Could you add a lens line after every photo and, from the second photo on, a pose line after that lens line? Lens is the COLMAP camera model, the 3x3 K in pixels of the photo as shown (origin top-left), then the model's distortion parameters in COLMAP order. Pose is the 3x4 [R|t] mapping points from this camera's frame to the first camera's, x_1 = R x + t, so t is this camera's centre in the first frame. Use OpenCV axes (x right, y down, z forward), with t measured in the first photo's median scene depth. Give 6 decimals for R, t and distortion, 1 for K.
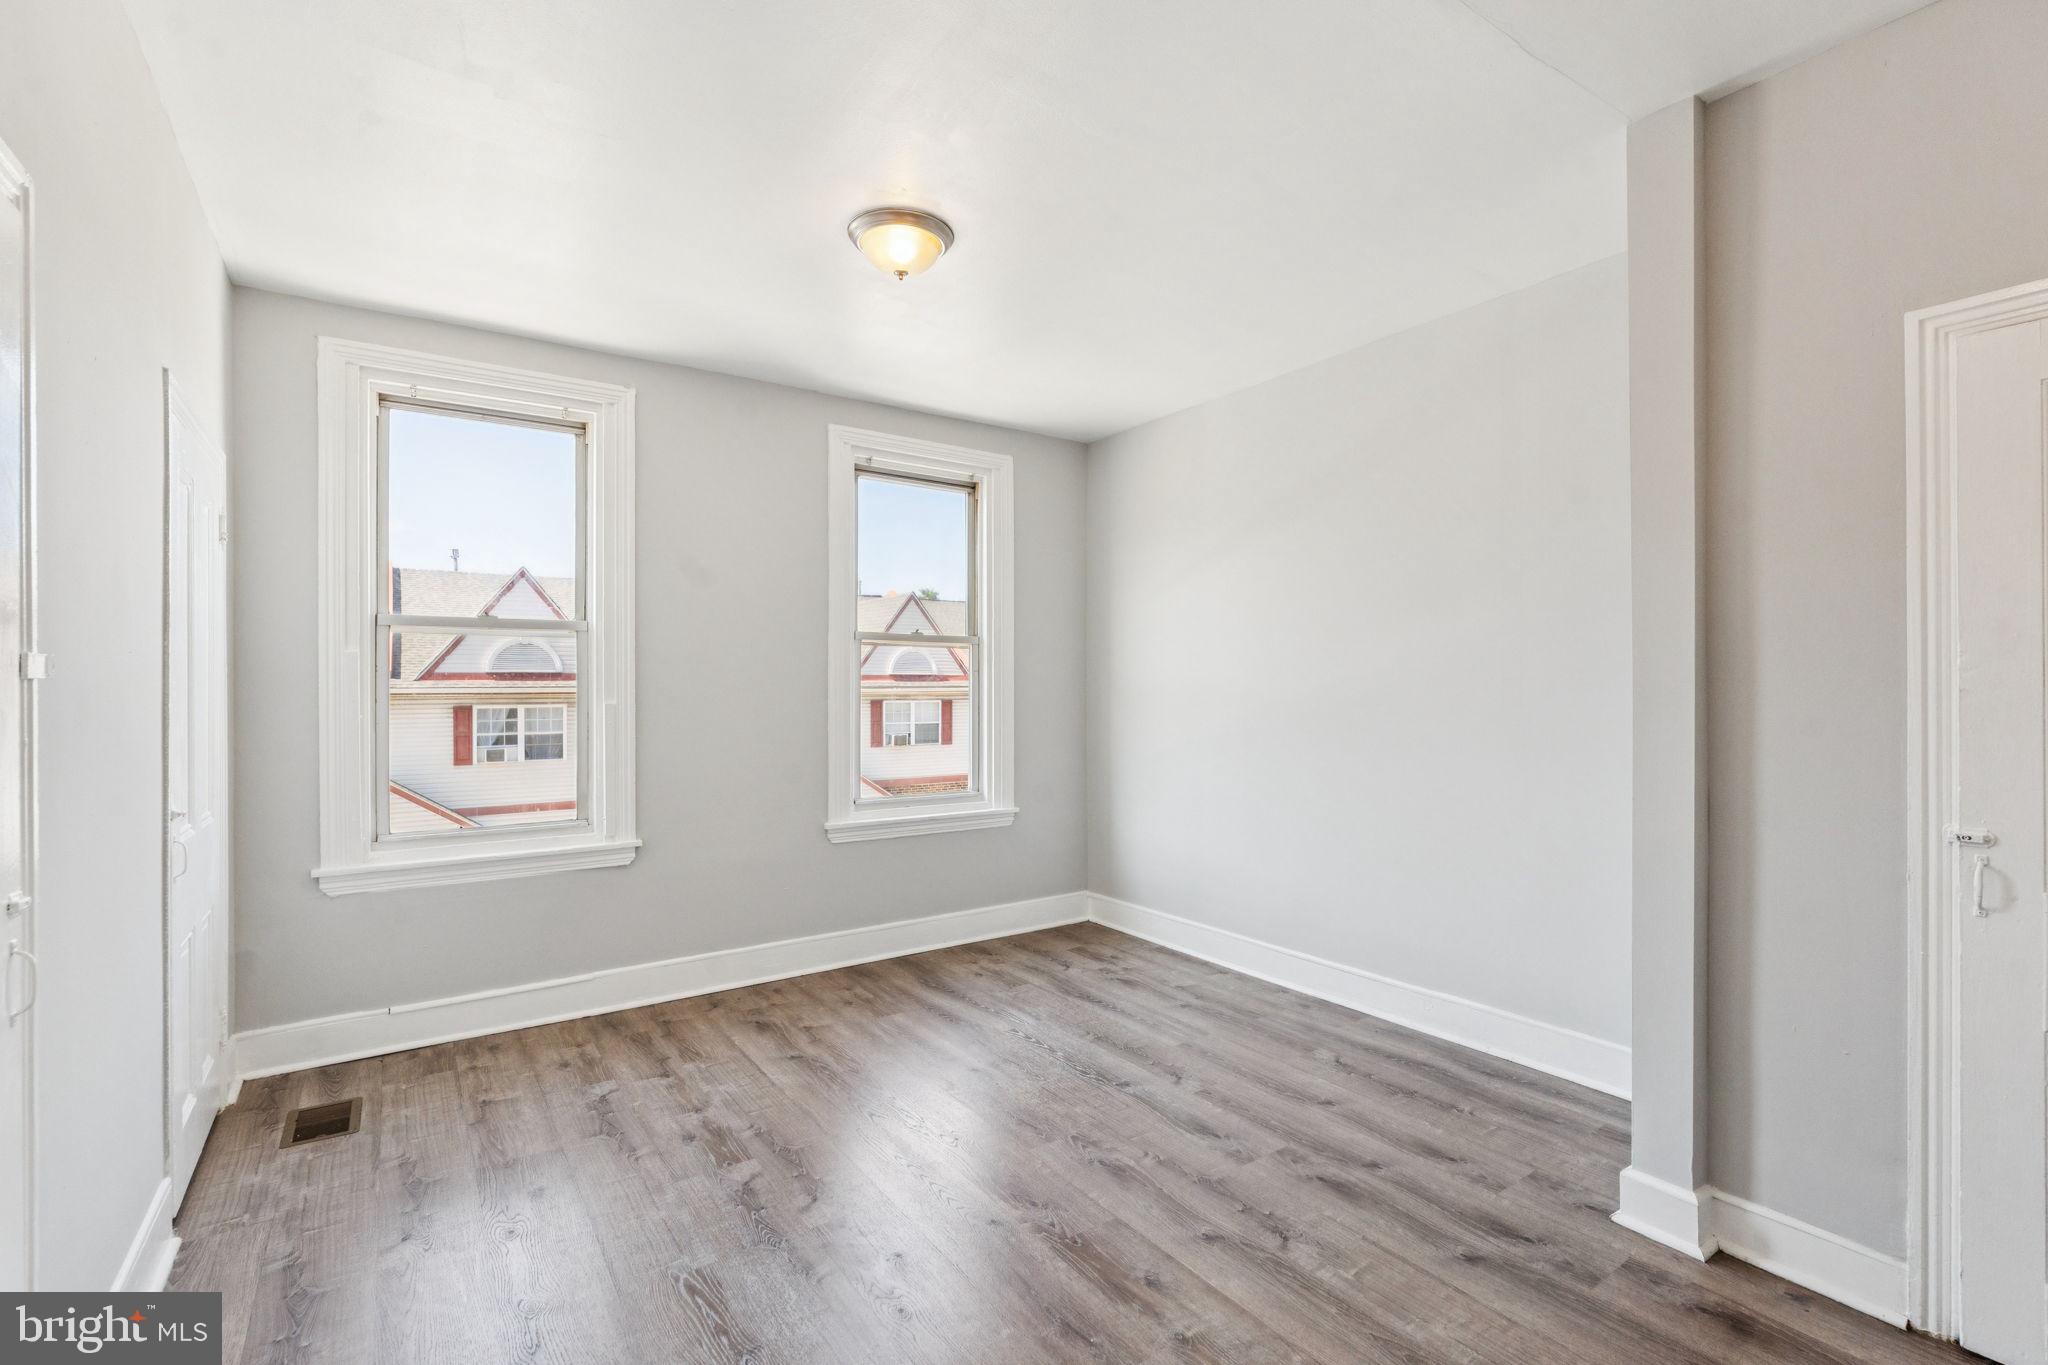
lens RADIAL K [[912.3, 0, 1027.6], [0, 912.3, 689.9], [0, 0, 1]] dist [-0.002631, 0.000345]
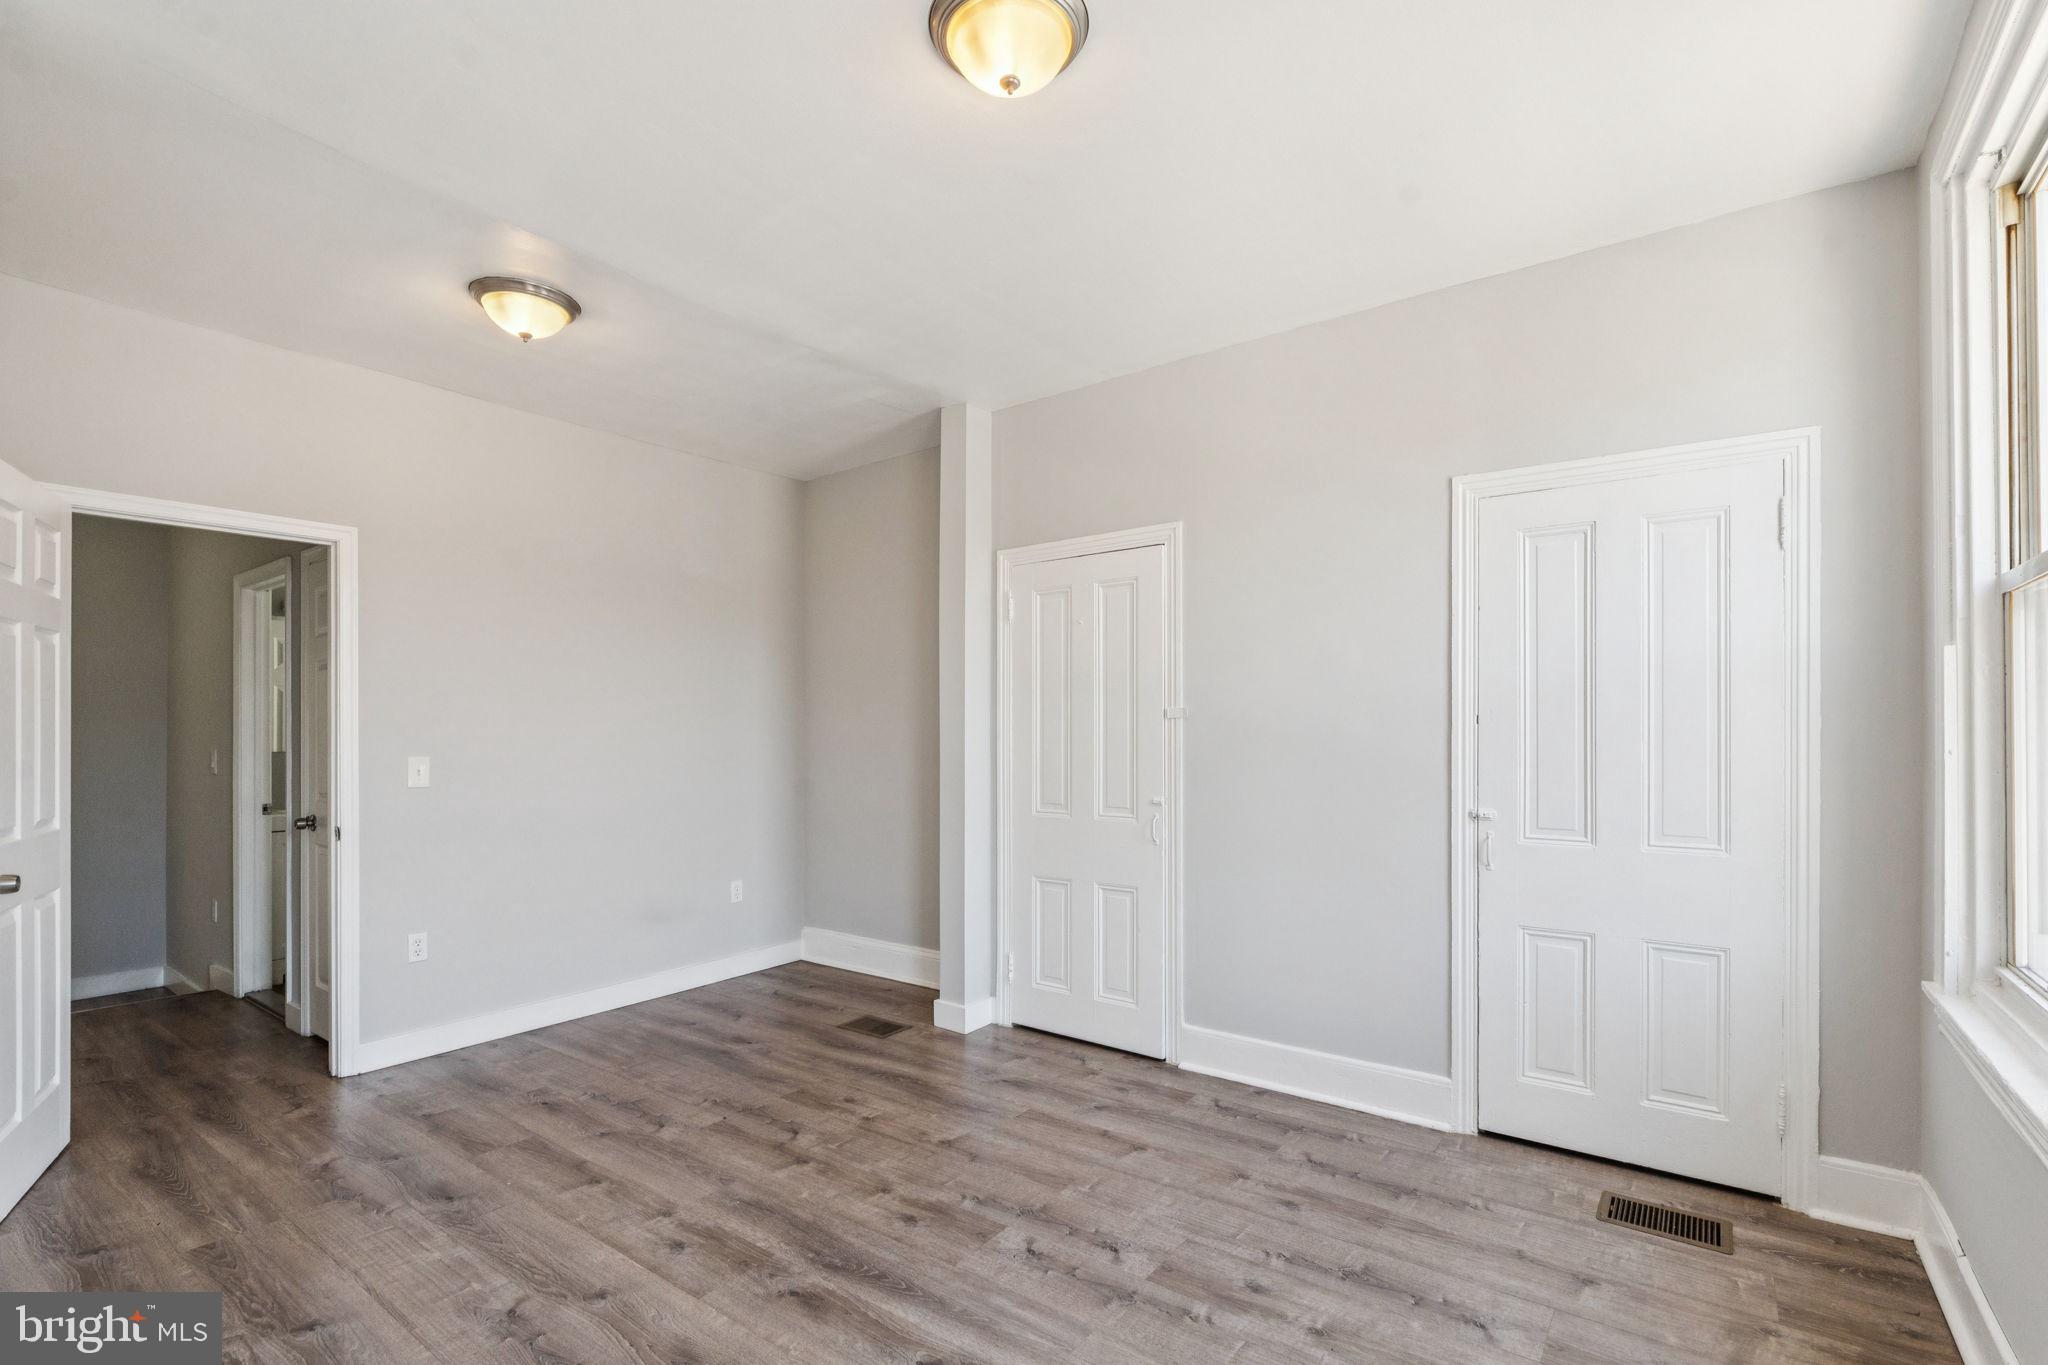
lens RADIAL K [[931.2, 0, 1029.4], [0, 931.2, 731.8], [0, 0, 1]] dist [-0.001835, -0.000054]
pose [[-0.949184, 0.007115, -0.314640, 0.044631], [0.007516, 0.999972, -0.000061, 0.008771], [0.314631, -0.002423, -0.949211, 1.220499]]
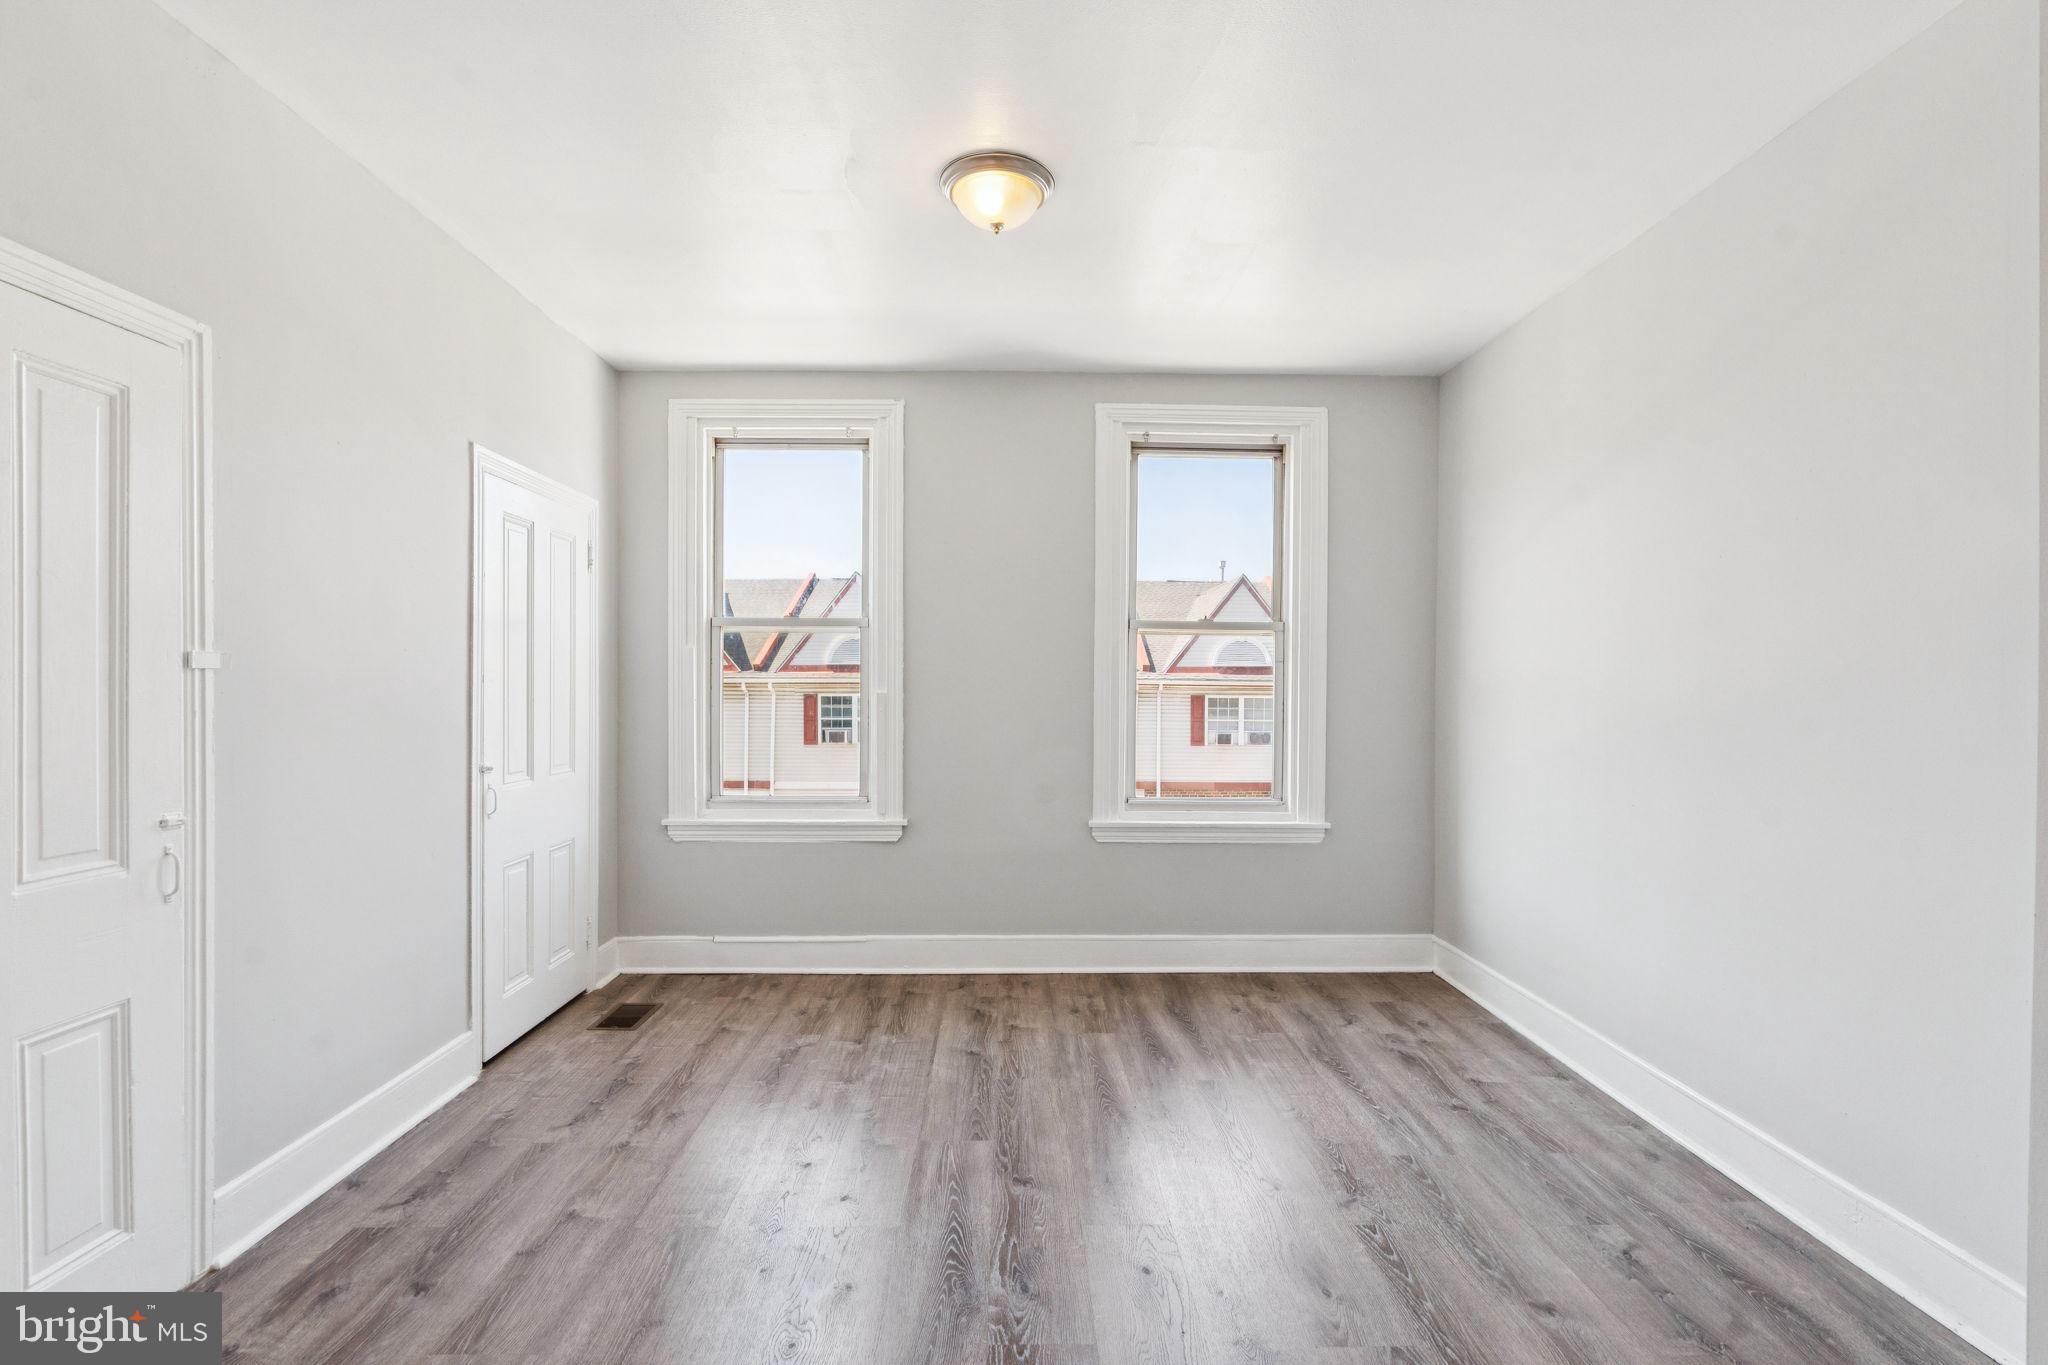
lens RADIAL K [[912.3, 0, 1027.6], [0, 912.3, 689.9], [0, 0, 1]] dist [-0.002631, 0.000345]
pose [[0.830182, 0.011609, -0.557371, 0.297681], [-0.007754, 0.999927, 0.009277, 0.000100], [0.557438, -0.003380, 0.830211, 0.189042]]
